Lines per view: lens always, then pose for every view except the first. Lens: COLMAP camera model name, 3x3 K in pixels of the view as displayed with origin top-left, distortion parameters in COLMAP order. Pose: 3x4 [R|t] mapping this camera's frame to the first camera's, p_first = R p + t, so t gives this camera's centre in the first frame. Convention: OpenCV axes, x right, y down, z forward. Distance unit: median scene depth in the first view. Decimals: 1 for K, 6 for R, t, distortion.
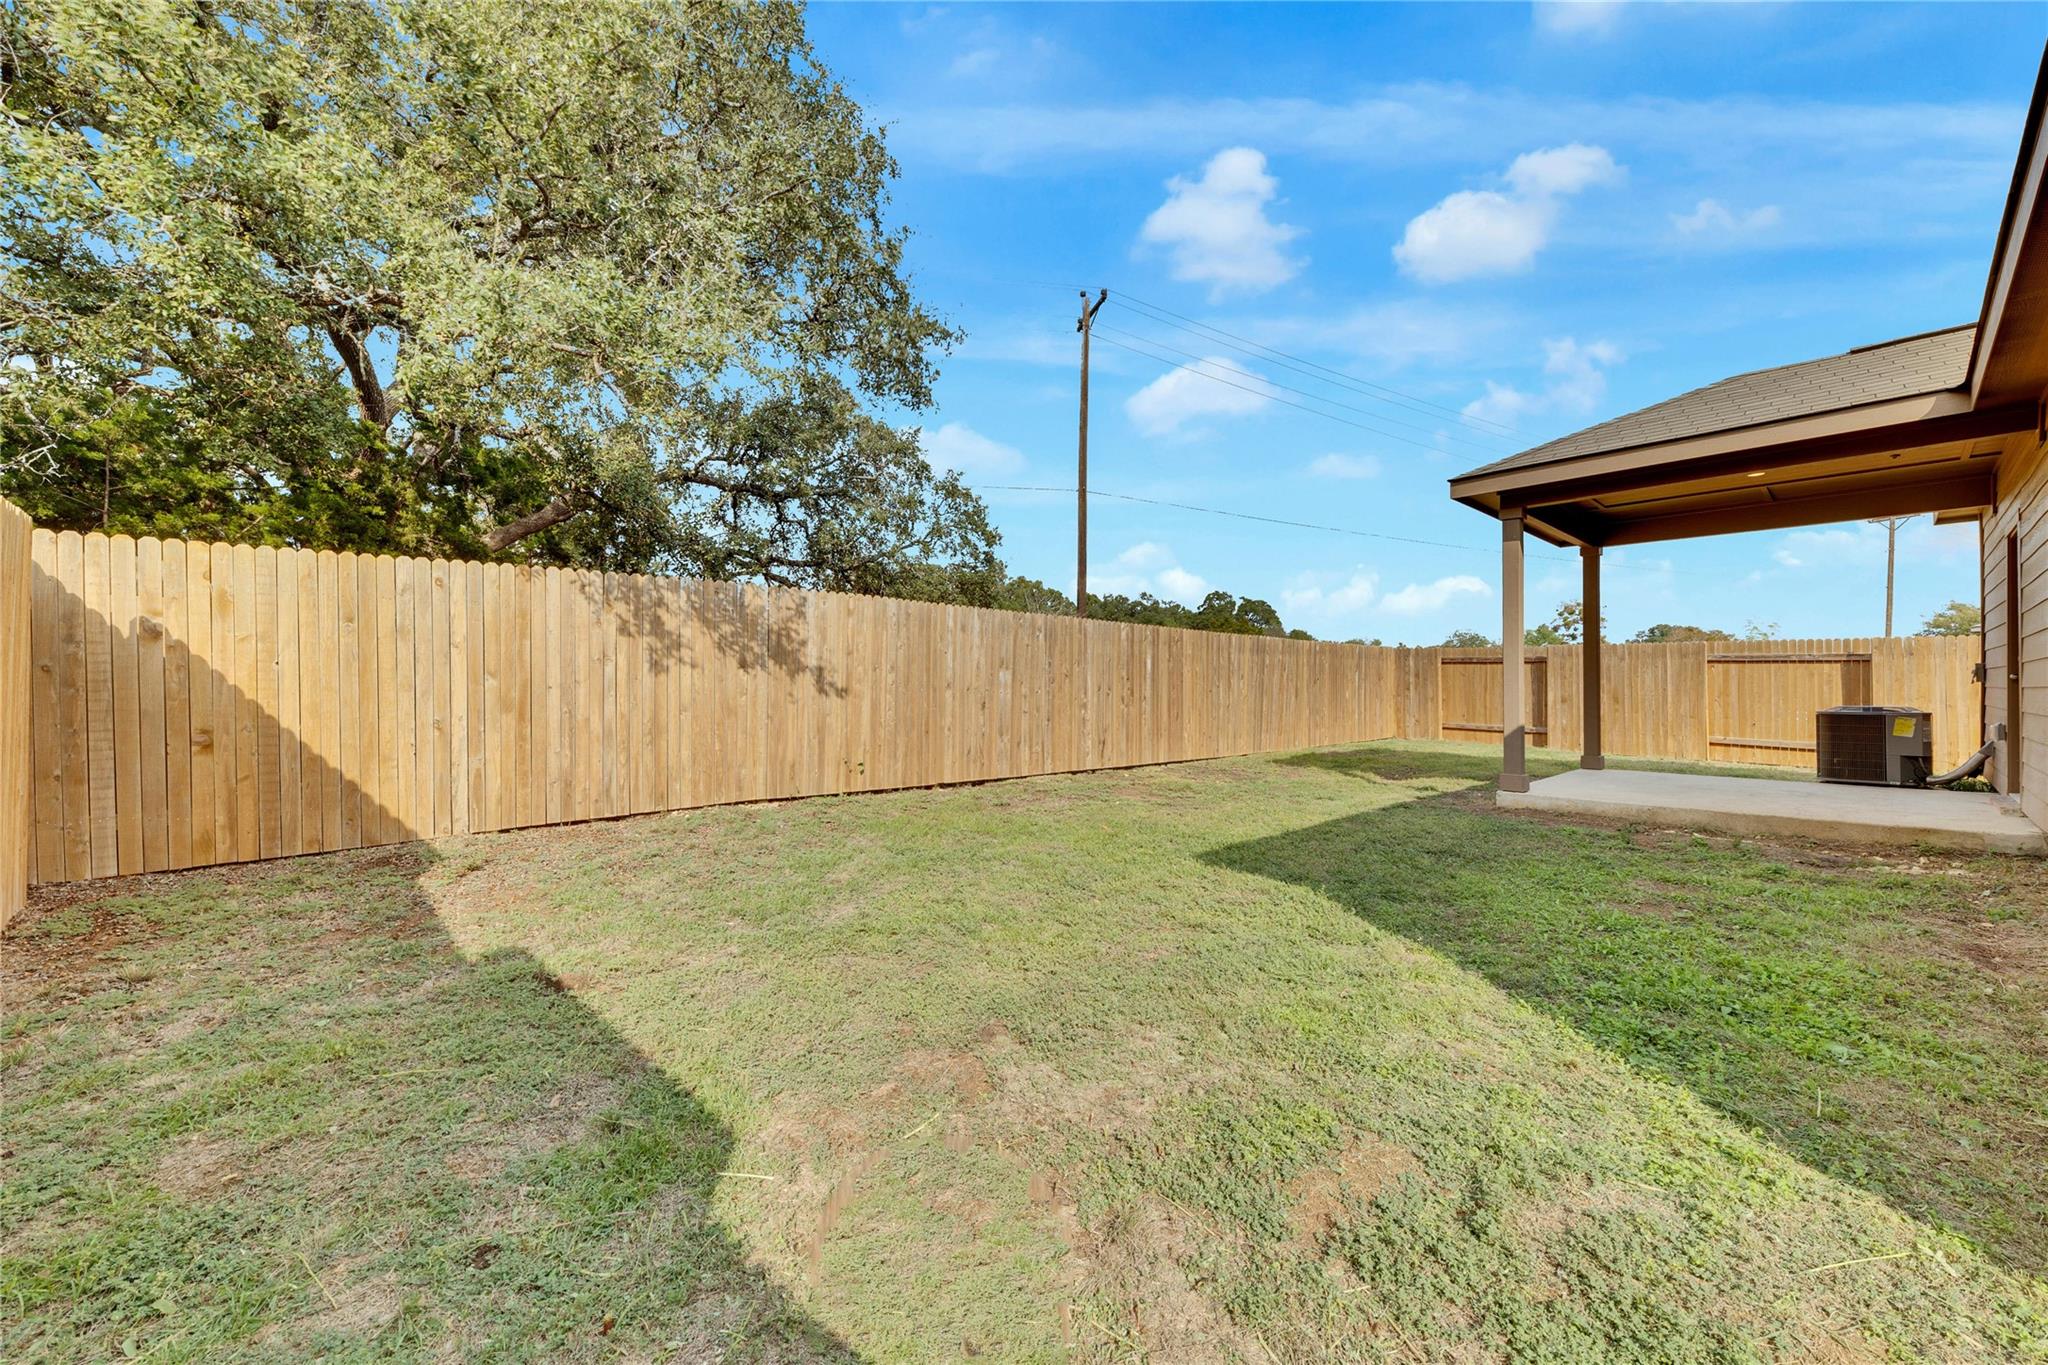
lens RADIAL K [[728.2, 0, 1040.9], [0, 728.2, 709.5], [0, 0, 1]] dist [0.002145, -0.003013]
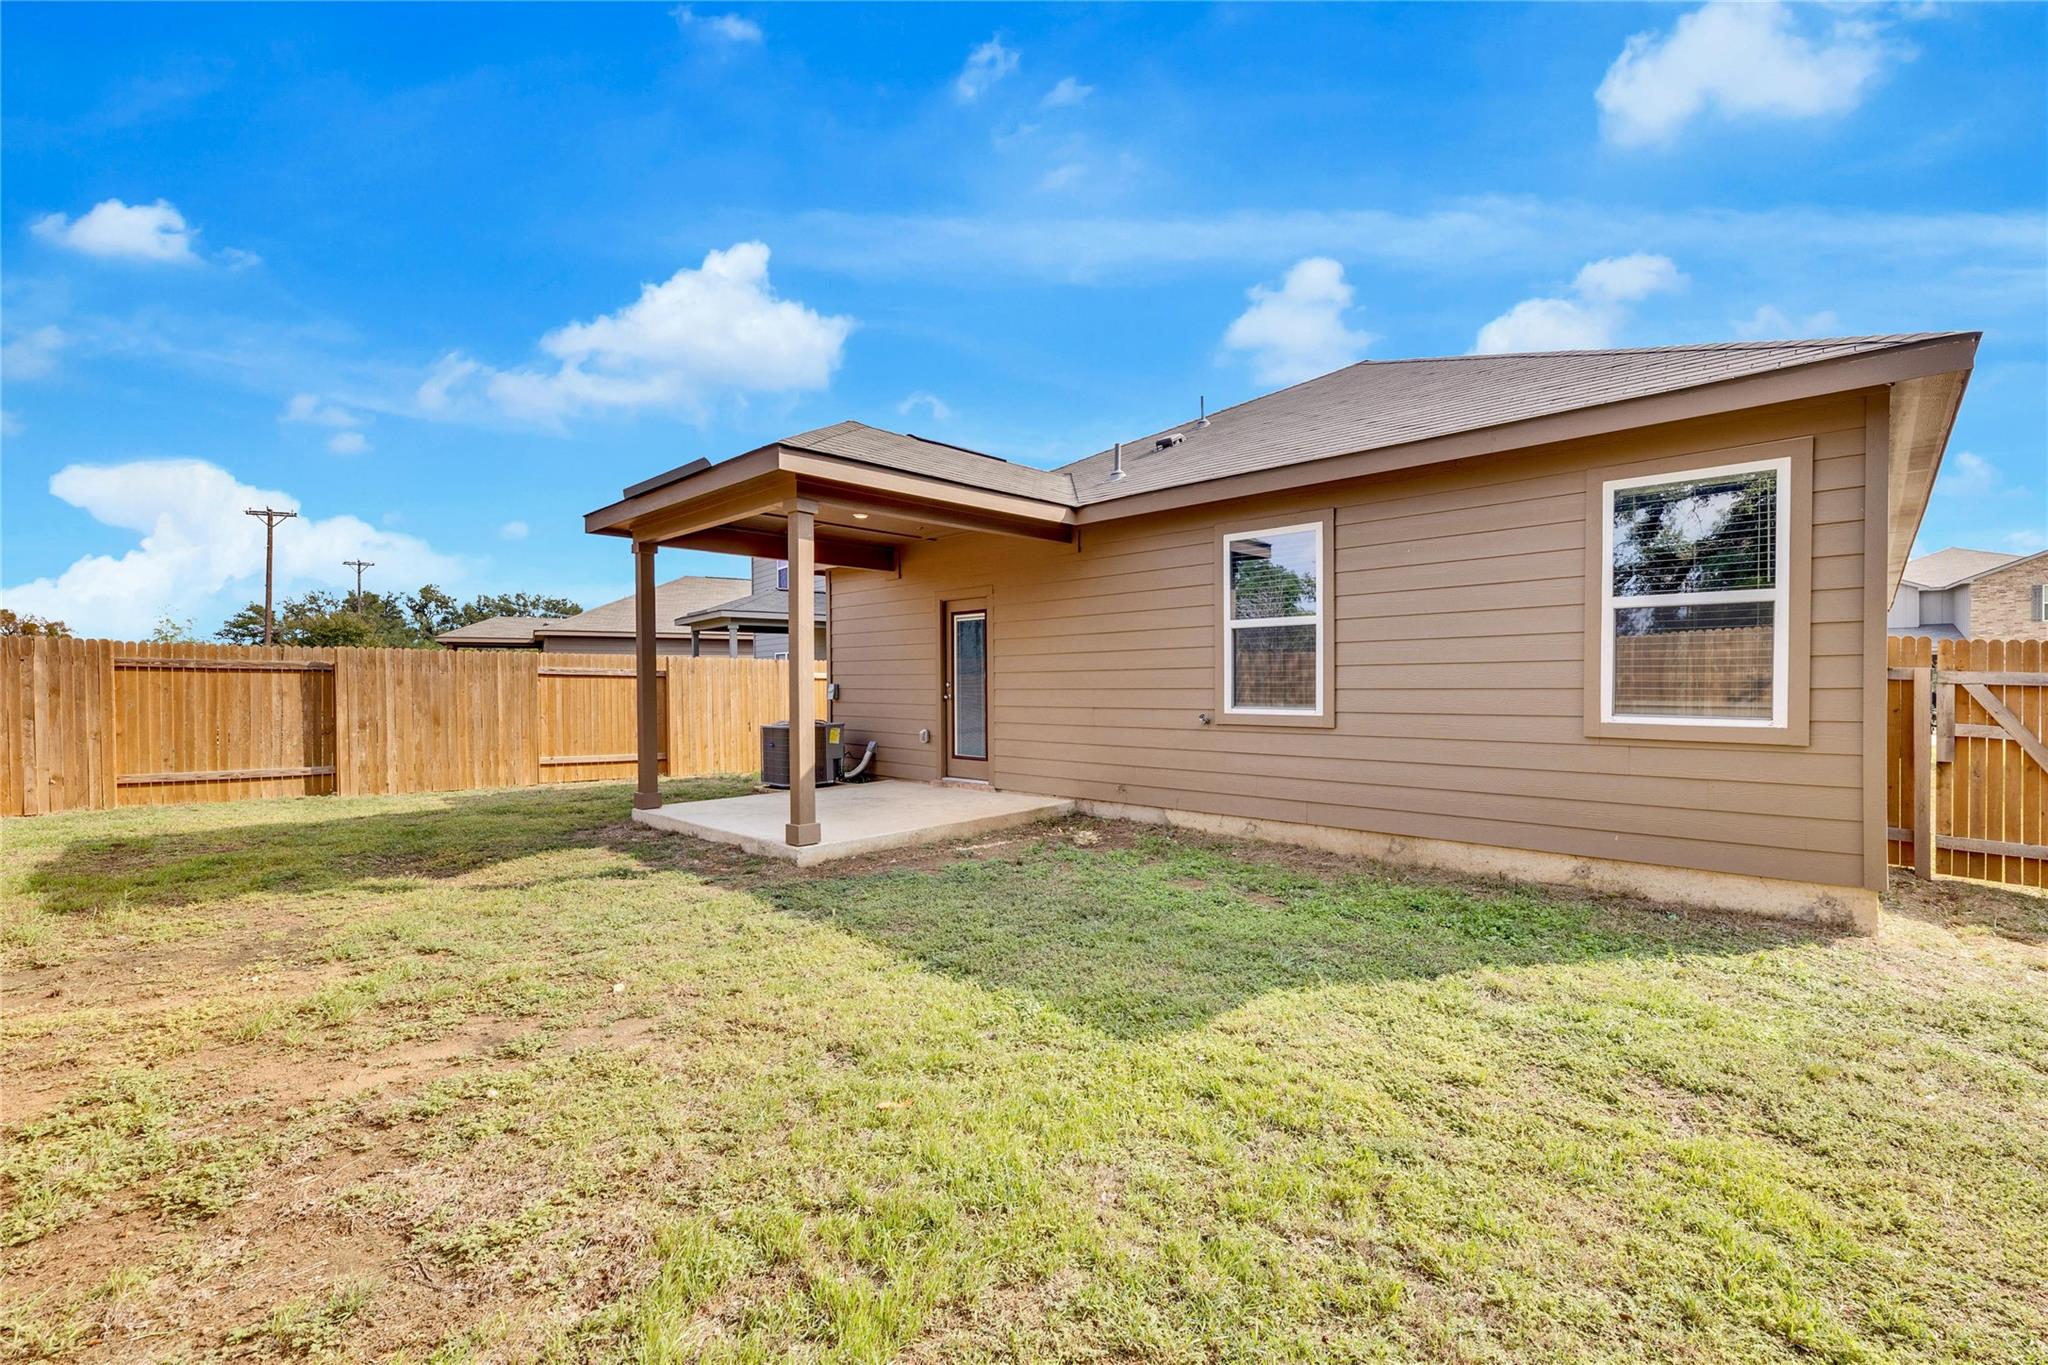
lens RADIAL K [[792.9, 0, 1024.0], [0, 792.9, 682.5], [0, 0, 1]] dist [0.014751, -0.006294]
pose [[-0.044304, 0.005458, 0.999003, -0.084338], [0.039840, 0.999199, -0.003693, -0.028093], [-0.998223, 0.039637, -0.044486, 0.437861]]
